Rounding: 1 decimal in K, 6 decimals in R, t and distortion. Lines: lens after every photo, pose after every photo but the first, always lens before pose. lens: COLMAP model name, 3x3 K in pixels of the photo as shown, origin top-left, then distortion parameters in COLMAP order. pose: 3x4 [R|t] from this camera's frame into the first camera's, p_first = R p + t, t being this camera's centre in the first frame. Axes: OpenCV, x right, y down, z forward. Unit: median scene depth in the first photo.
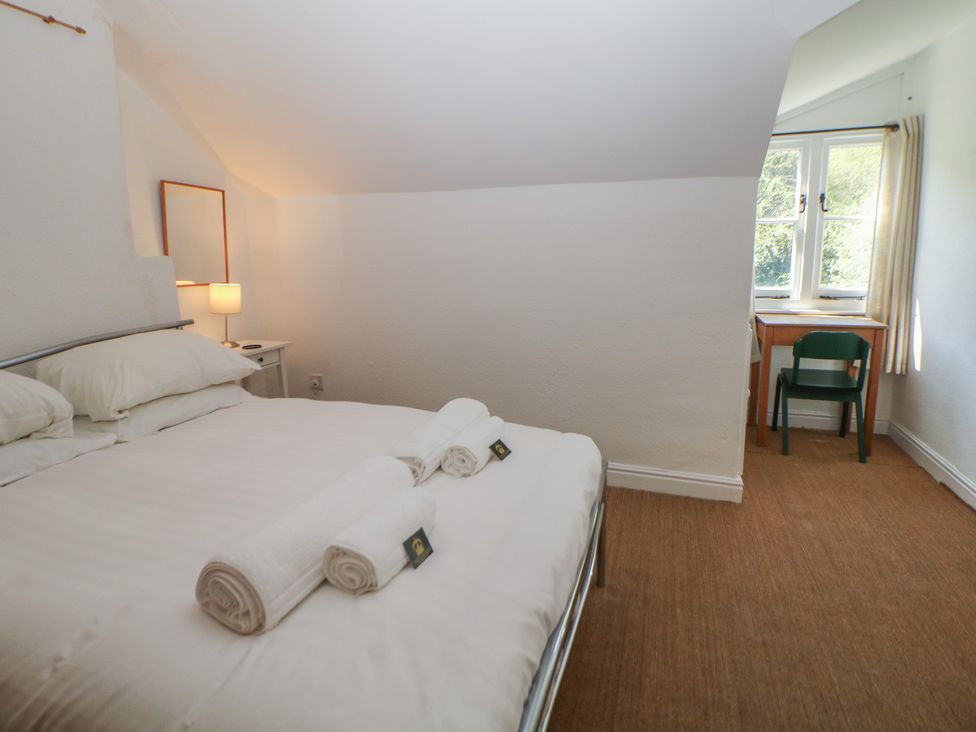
lens RADIAL K [[519.4, 0, 490.3], [0, 519.4, 334.7], [0, 0, 1]] dist [-0.002569, -0.012255]
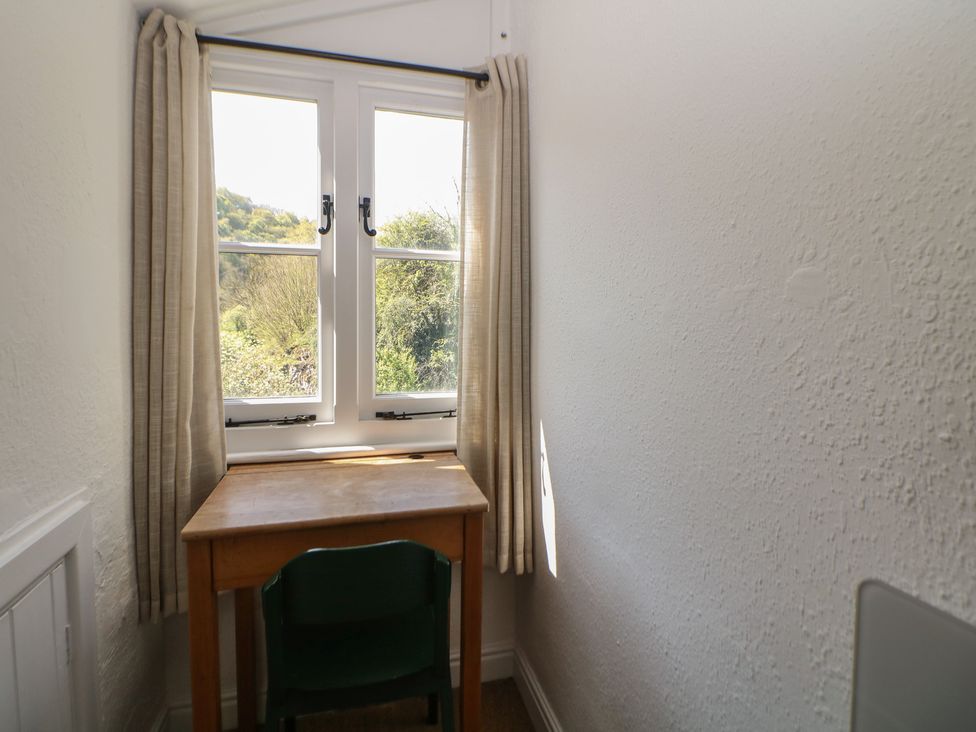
lens RADIAL K [[514.0, 0, 496.6], [0, 514.0, 336.3], [0, 0, 1]] dist [-0.000707, -0.012246]
pose [[0.819719, 0.001708, 0.572764, 0.479469], [0.067048, 0.992834, -0.098916, -0.094318], [-0.568829, 0.119486, 0.813730, 0.574980]]
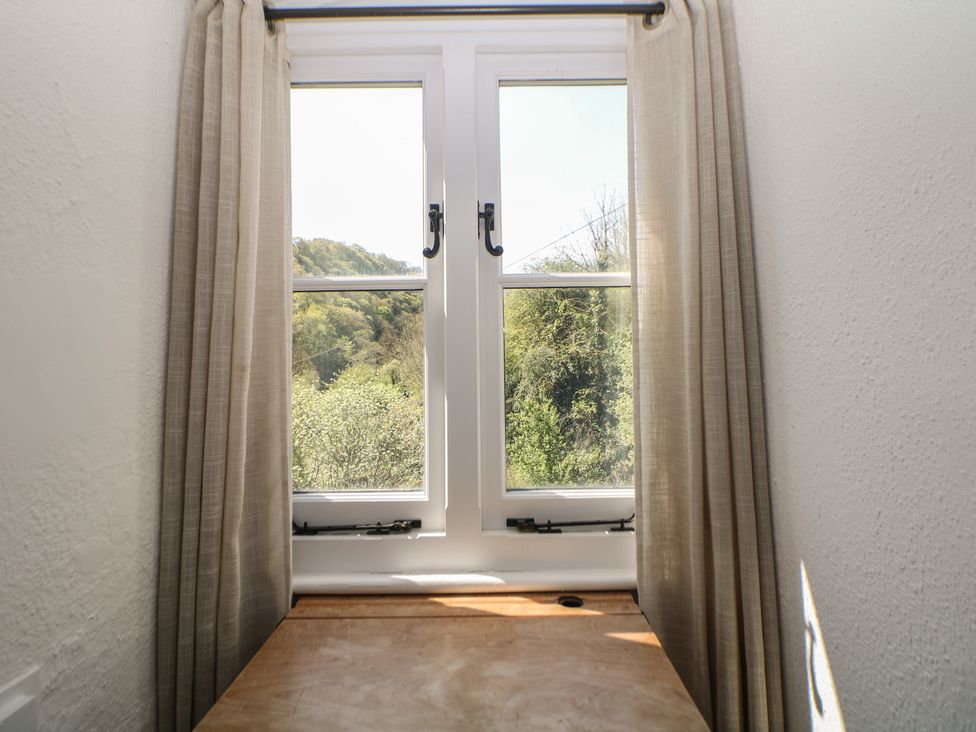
lens RADIAL K [[514.0, 0, 496.6], [0, 514.0, 336.3], [0, 0, 1]] dist [-0.000707, -0.012246]
pose [[0.942847, 0.021626, 0.332522, 0.549413], [0.051410, 0.976504, -0.209279, -0.123004], [-0.329235, 0.214413, 0.919582, 0.727071]]
